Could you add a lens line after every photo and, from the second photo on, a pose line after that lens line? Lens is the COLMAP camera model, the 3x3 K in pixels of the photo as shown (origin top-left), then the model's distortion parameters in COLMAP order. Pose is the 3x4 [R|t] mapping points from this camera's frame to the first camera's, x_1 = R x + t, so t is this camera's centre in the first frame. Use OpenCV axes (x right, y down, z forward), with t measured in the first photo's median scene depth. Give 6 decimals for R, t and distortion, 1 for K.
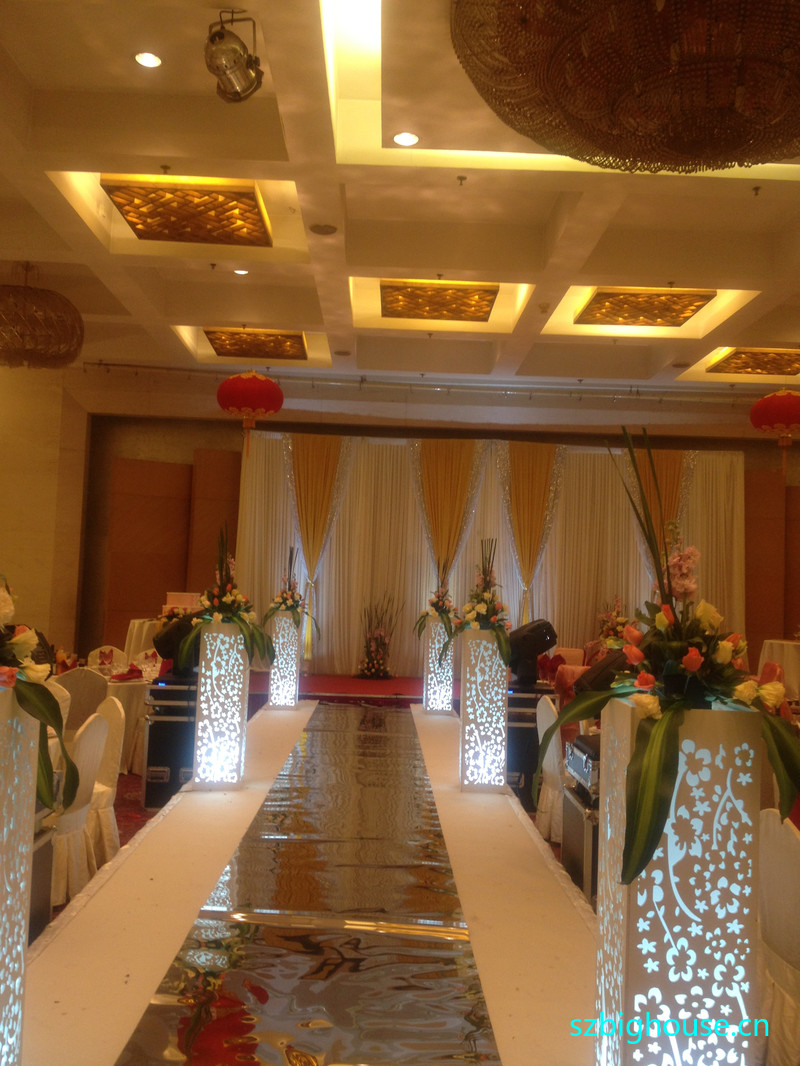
lens RADIAL K [[1084.2, 0, 400.0], [0, 1084.2, 533.0], [0, 0, 1]] dist [0.112554, -0.246385]
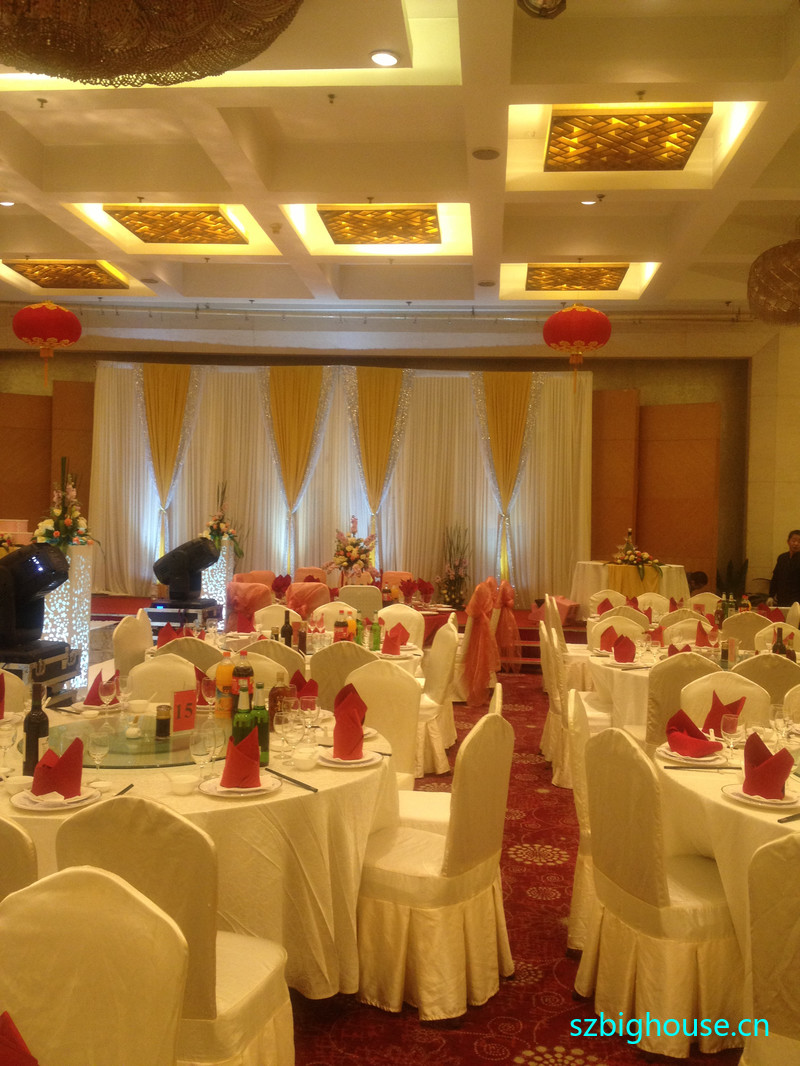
lens RADIAL K [[1070.8, 0, 396.6], [0, 1070.8, 567.9], [0, 0, 1]] dist [0.127750, -0.319392]
pose [[0.993359, -0.002996, -0.115016, 0.256343], [0.013768, 0.995573, 0.092976, 0.008905], [0.114228, -0.093942, 0.989003, 0.003915]]
